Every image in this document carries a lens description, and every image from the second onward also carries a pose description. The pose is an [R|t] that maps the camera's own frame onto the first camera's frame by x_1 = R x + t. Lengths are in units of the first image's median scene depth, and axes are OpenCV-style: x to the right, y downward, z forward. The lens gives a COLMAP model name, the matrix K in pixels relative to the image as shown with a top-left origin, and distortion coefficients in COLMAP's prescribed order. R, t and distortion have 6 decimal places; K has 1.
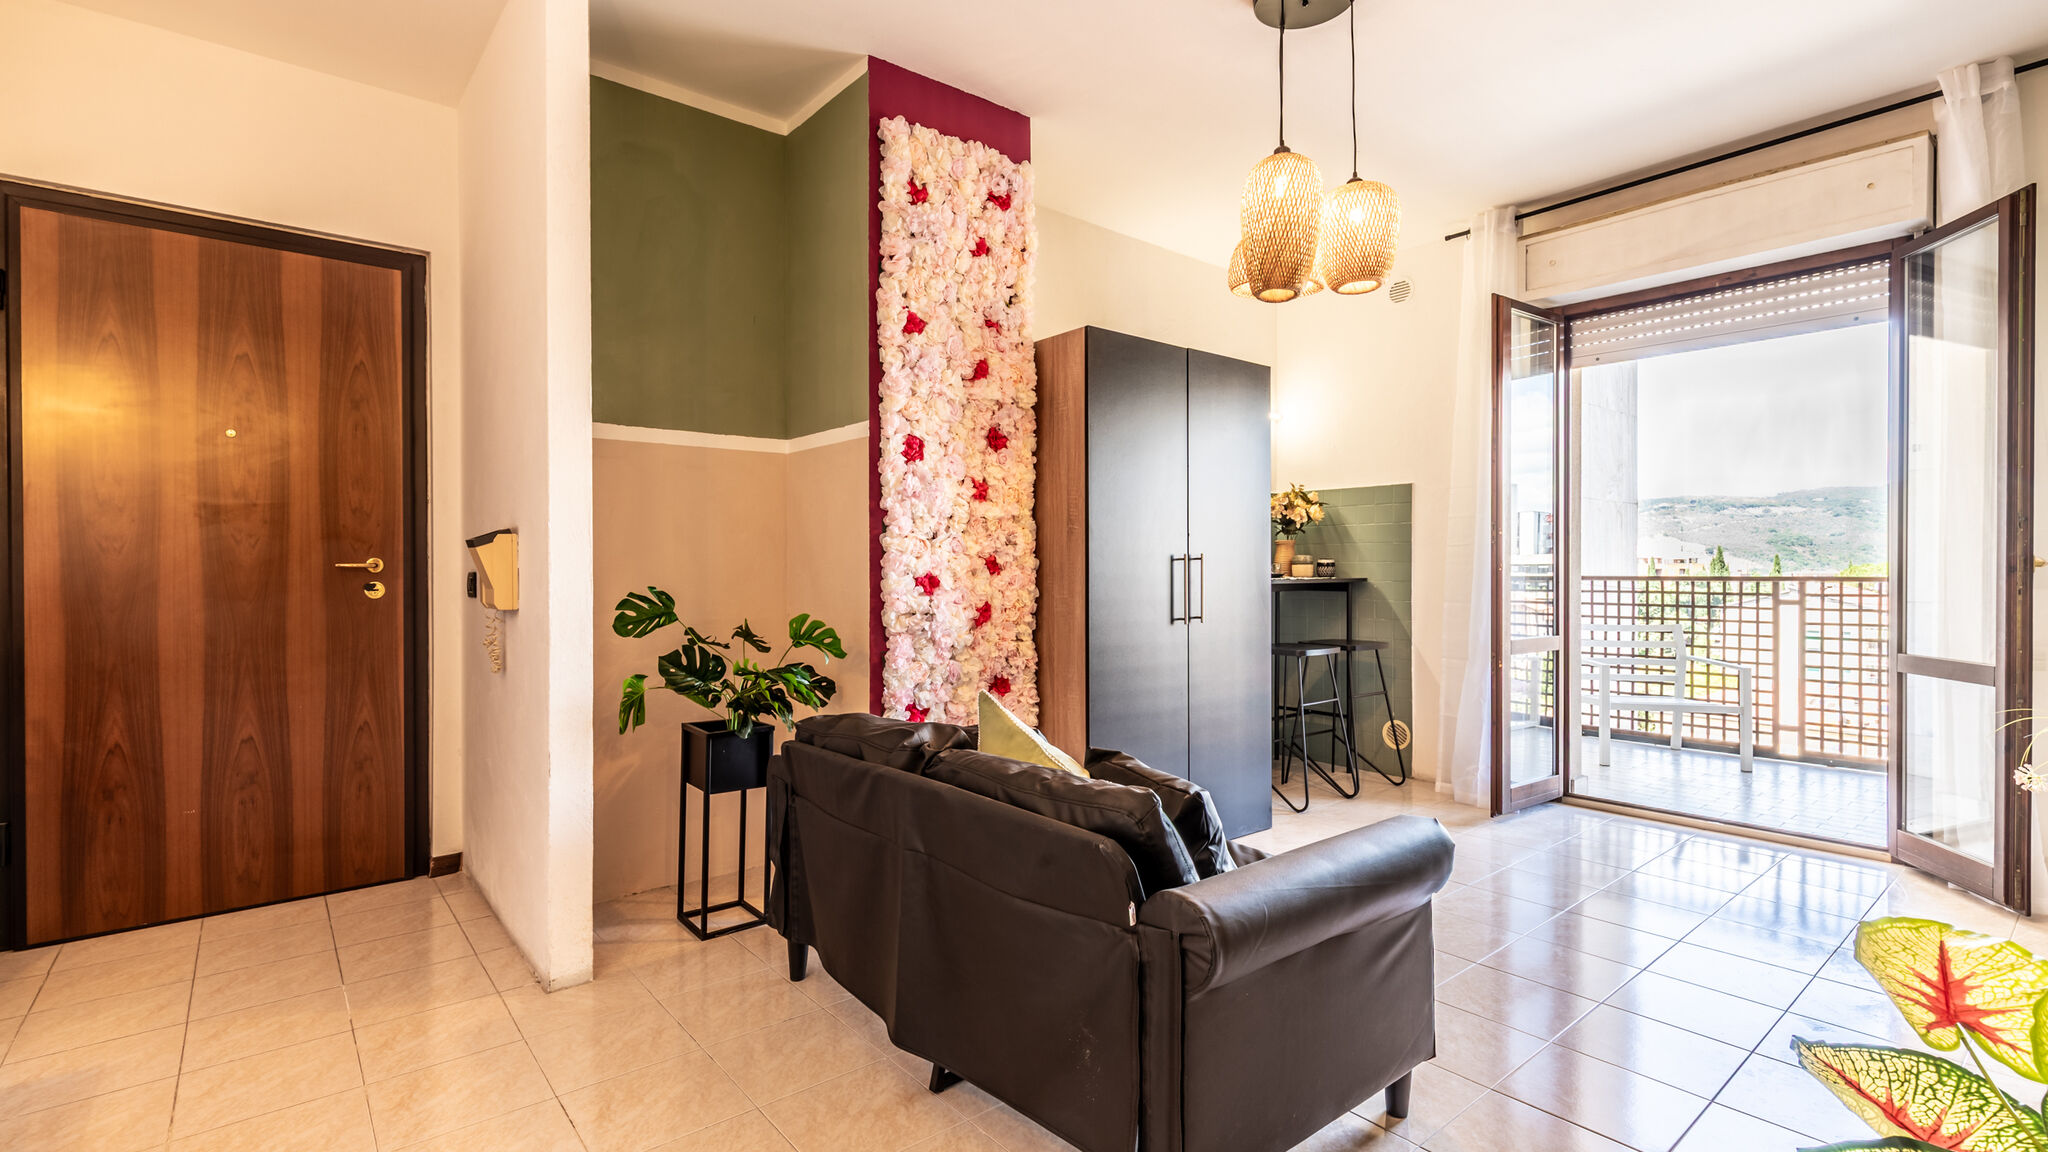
lens RADIAL K [[931.2, 0, 1054.3], [0, 931.2, 576.4], [0, 0, 1]] dist [0.012786, -0.005350]
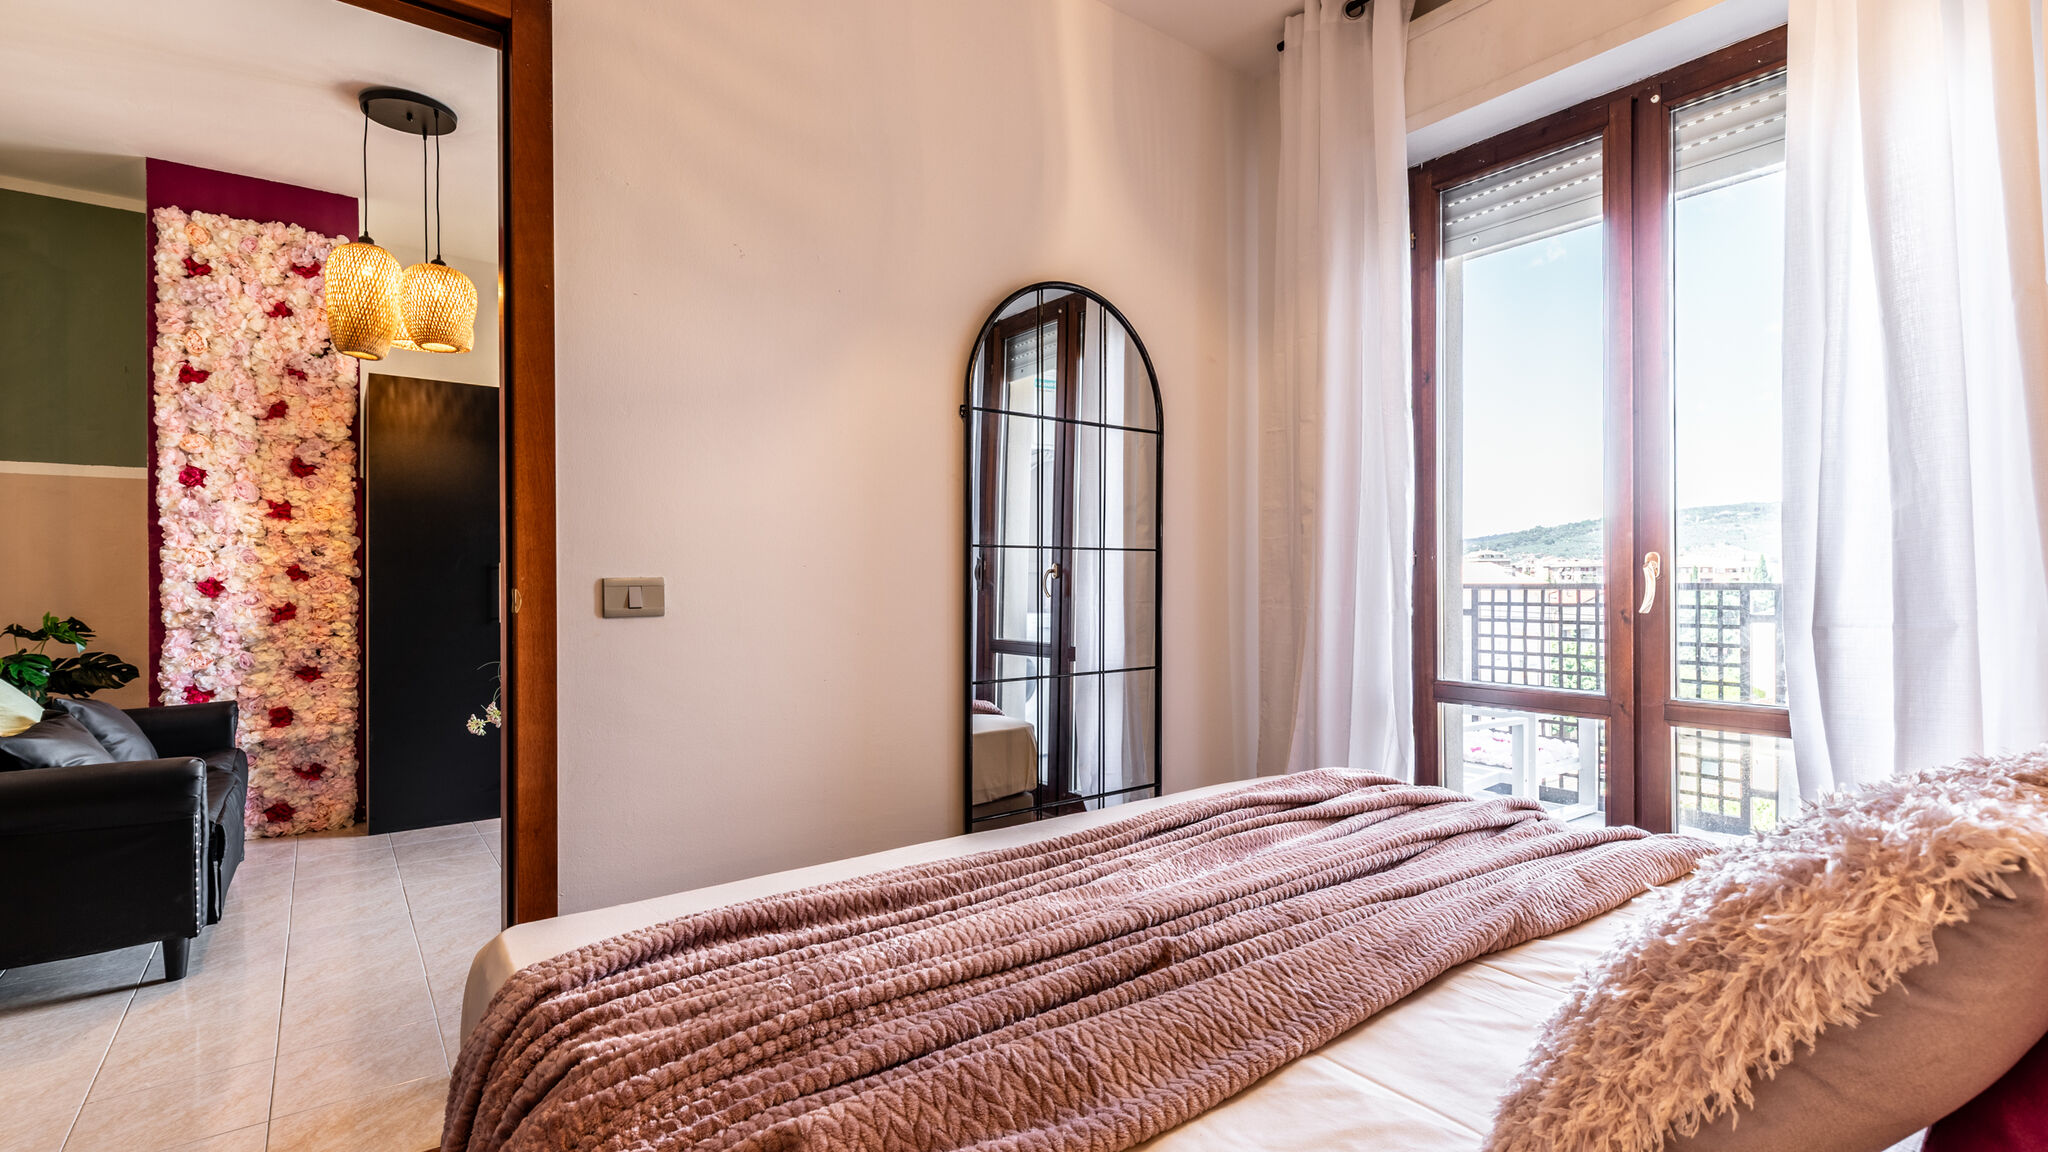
lens RADIAL K [[931.2, 0, 1042.5], [0, 931.2, 583.9], [0, 0, 1]] dist [0.012786, -0.005350]
pose [[0.998745, 0.000255, -0.050084, 1.009467], [-0.000370, 0.999997, -0.002286, 0.005404], [0.050084, 0.002302, 0.998742, -0.168863]]
